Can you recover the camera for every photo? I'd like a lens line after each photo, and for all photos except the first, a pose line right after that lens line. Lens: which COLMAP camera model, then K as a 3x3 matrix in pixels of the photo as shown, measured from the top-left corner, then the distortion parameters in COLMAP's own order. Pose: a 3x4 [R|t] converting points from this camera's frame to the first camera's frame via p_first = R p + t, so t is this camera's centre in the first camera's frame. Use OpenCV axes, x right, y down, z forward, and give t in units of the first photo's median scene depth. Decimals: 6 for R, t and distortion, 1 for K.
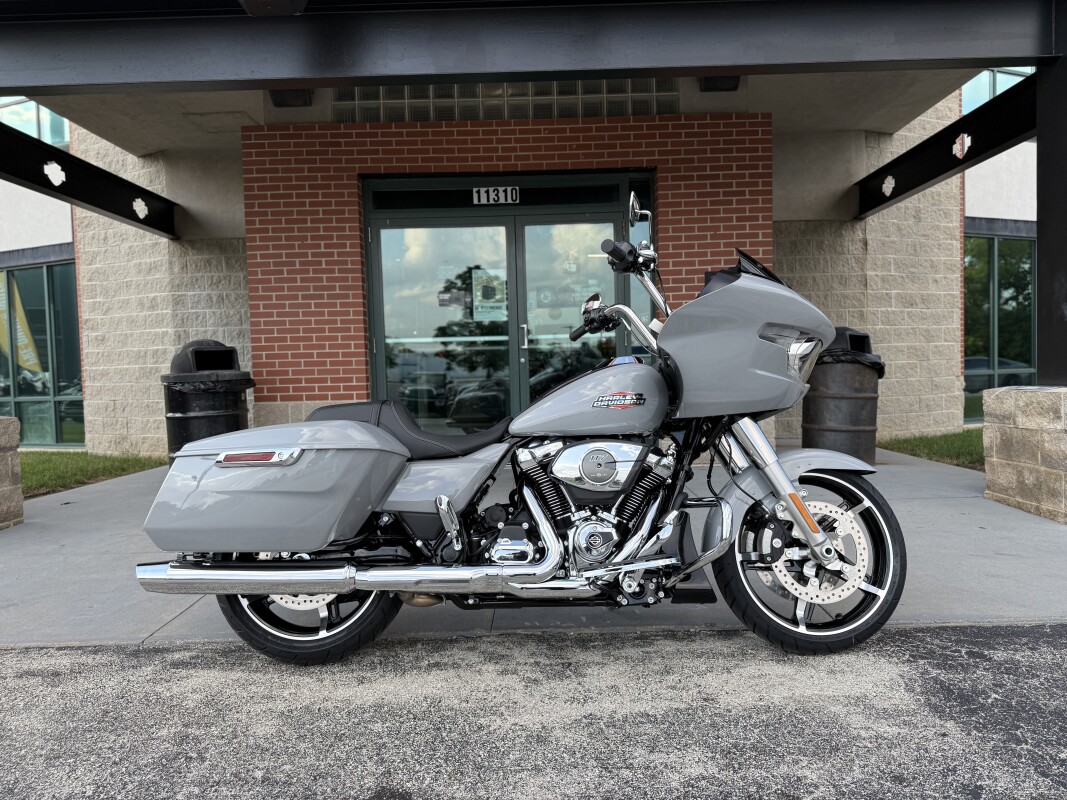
lens RADIAL K [[757.1, 0, 529.4], [0, 757.1, 407.6], [0, 0, 1]] dist [0.021909, -0.024324]
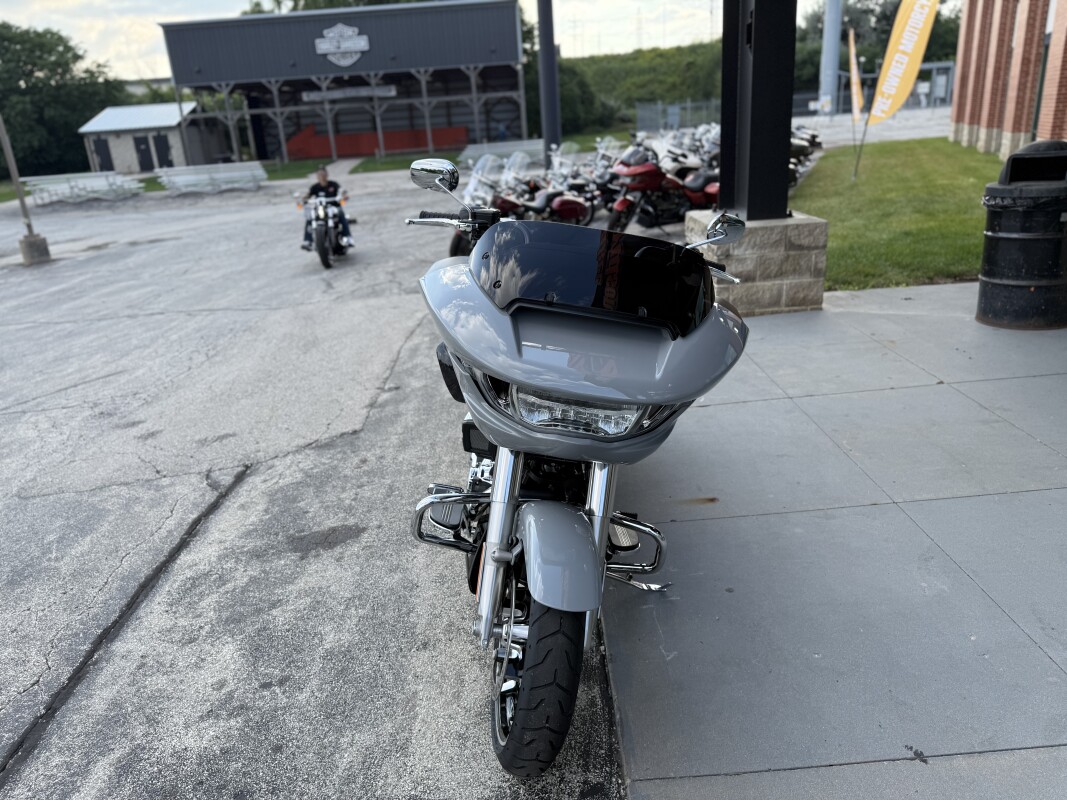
lens RADIAL K [[753.2, 0, 533.5], [0, 753.2, 400.0], [0, 0, 1]] dist [0.060908, -0.087317]
pose [[0.018045, 0.358242, -0.933454, 1.016745], [0.018990, 0.933315, 0.358556, -0.312753], [0.999657, -0.024197, 0.010039, 1.016353]]
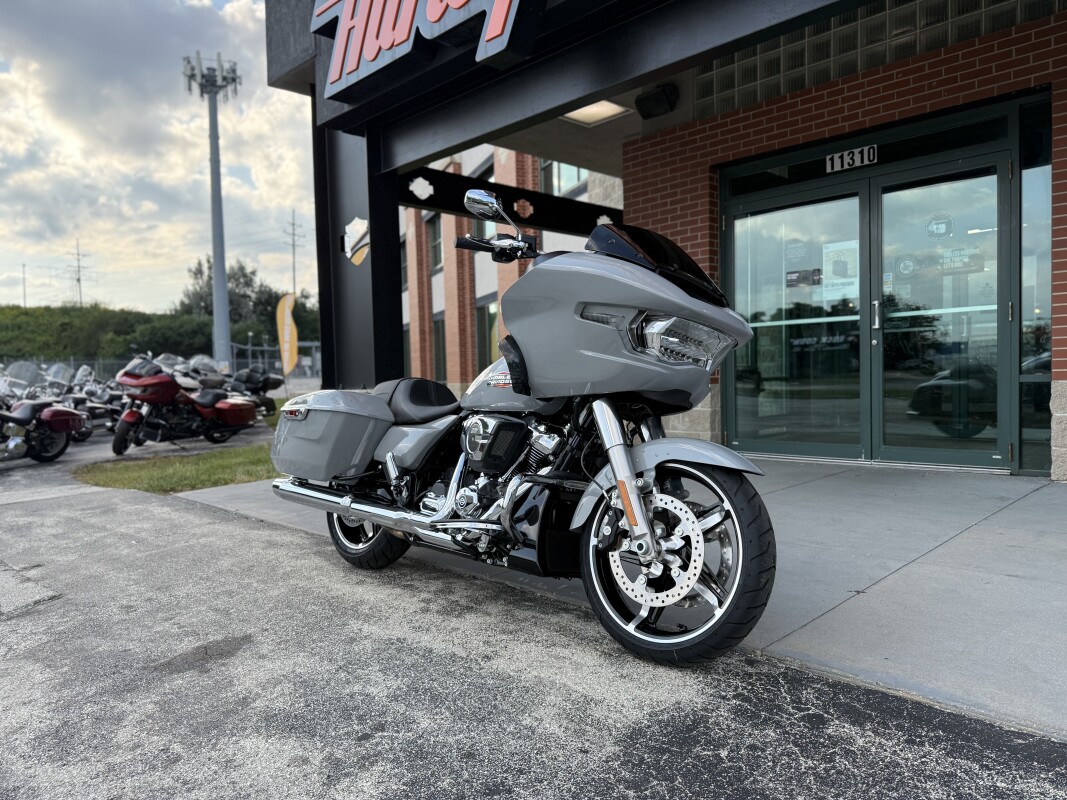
lens RADIAL K [[753.2, 0, 533.5], [0, 753.2, 400.0], [0, 0, 1]] dist [0.060908, -0.087317]
pose [[0.701061, 0.033711, -0.712304, 0.905842], [-0.027772, 0.999415, 0.019966, -0.003017], [0.712560, 0.005784, 0.701587, 0.256301]]
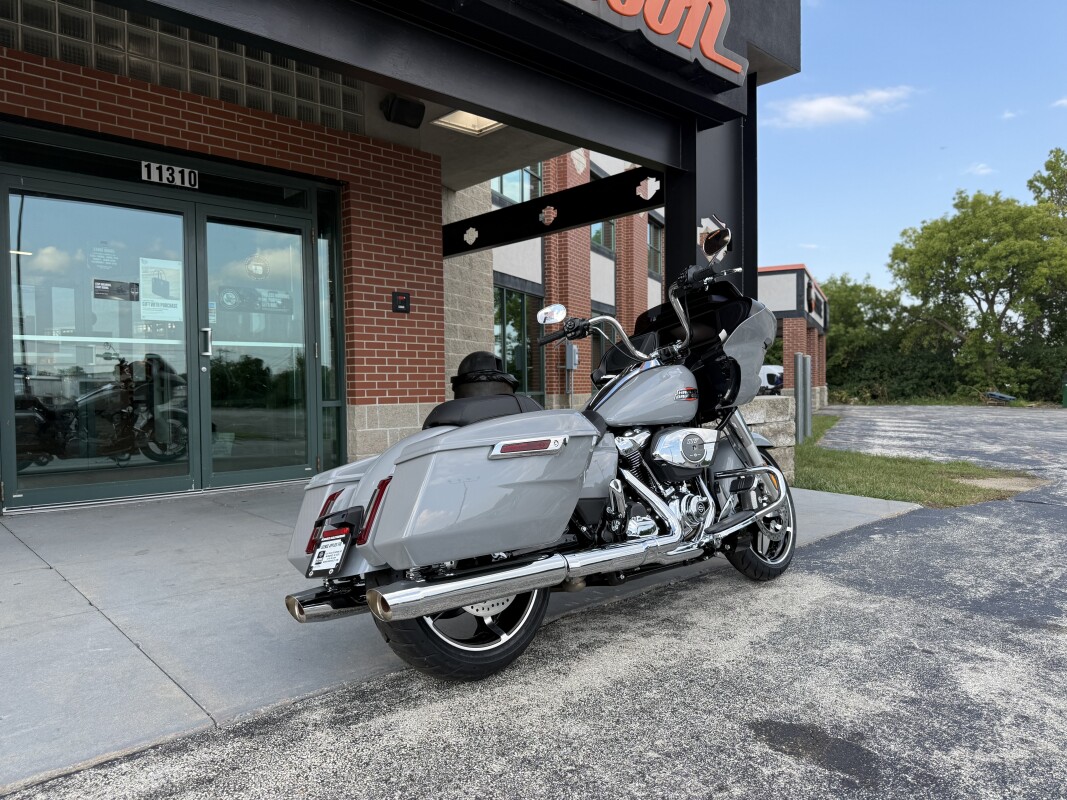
lens RADIAL K [[754.9, 0, 538.2], [0, 754.9, 400.1], [0, 0, 1]] dist [0.031759, -0.032078]
pose [[0.721283, 0.007705, 0.692598, -0.882479], [0.023532, 0.999088, -0.035621, 0.036493], [-0.692241, 0.041991, 0.720444, 0.278084]]
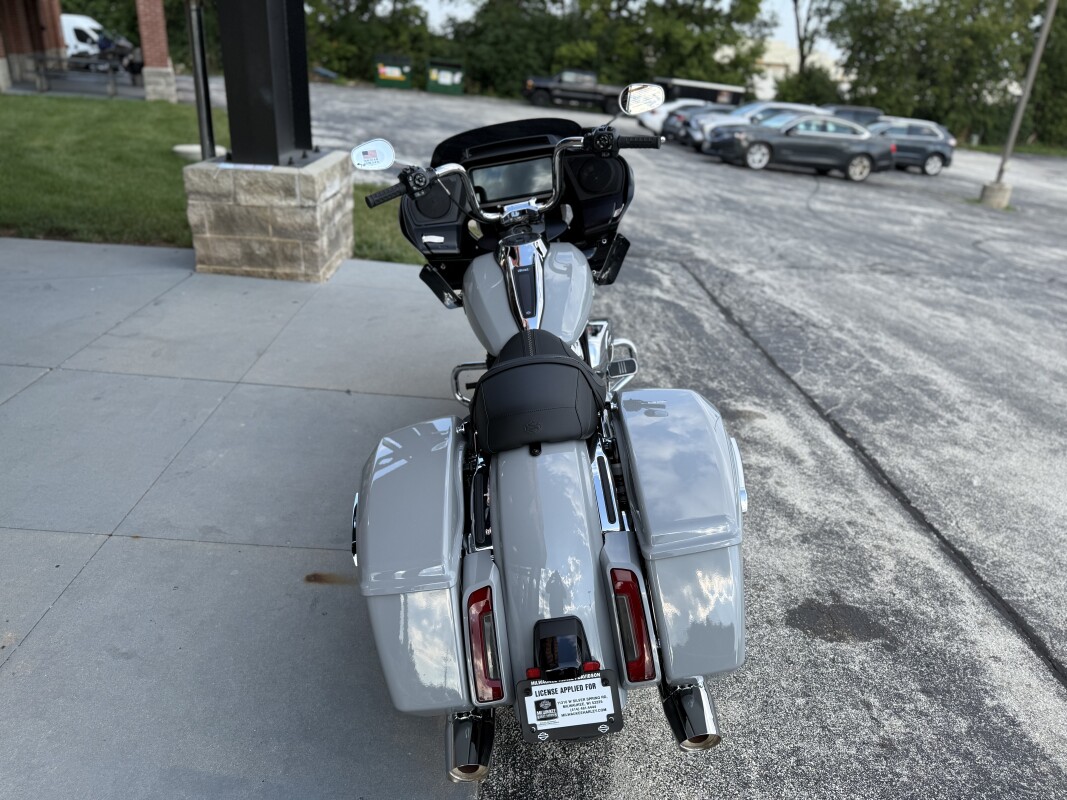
lens RADIAL K [[757.1, 0, 529.4], [0, 757.1, 407.6], [0, 0, 1]] dist [0.021909, -0.024324]
pose [[-0.024602, -0.392398, 0.919466, -0.911443], [-0.017597, 0.919772, 0.392058, -0.258598], [-0.999542, -0.006534, -0.029533, 1.088705]]
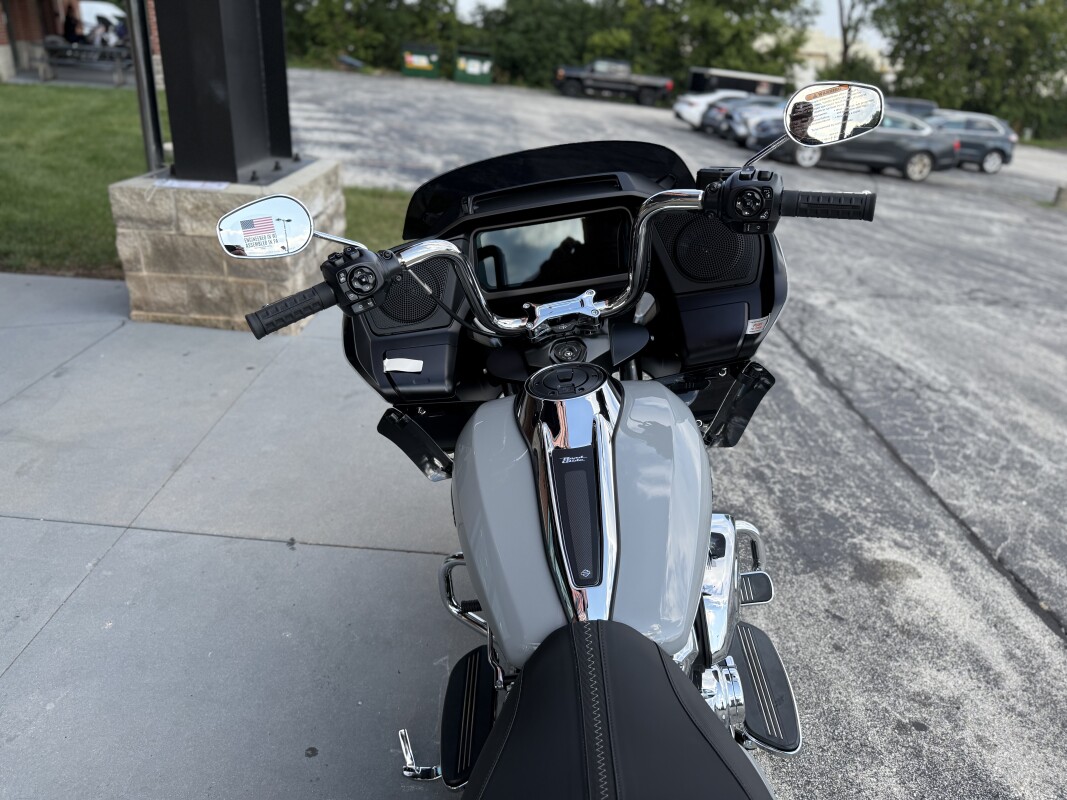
lens RADIAL K [[760.5, 0, 530.0], [0, 760.5, 402.3], [0, 0, 1]] dist [0.004330, -0.003781]
pose [[0.010909, -0.397336, 0.917608, -0.361259], [-0.020183, 0.917389, 0.397481, -0.262008], [-0.999737, -0.022856, 0.001988, 1.096238]]
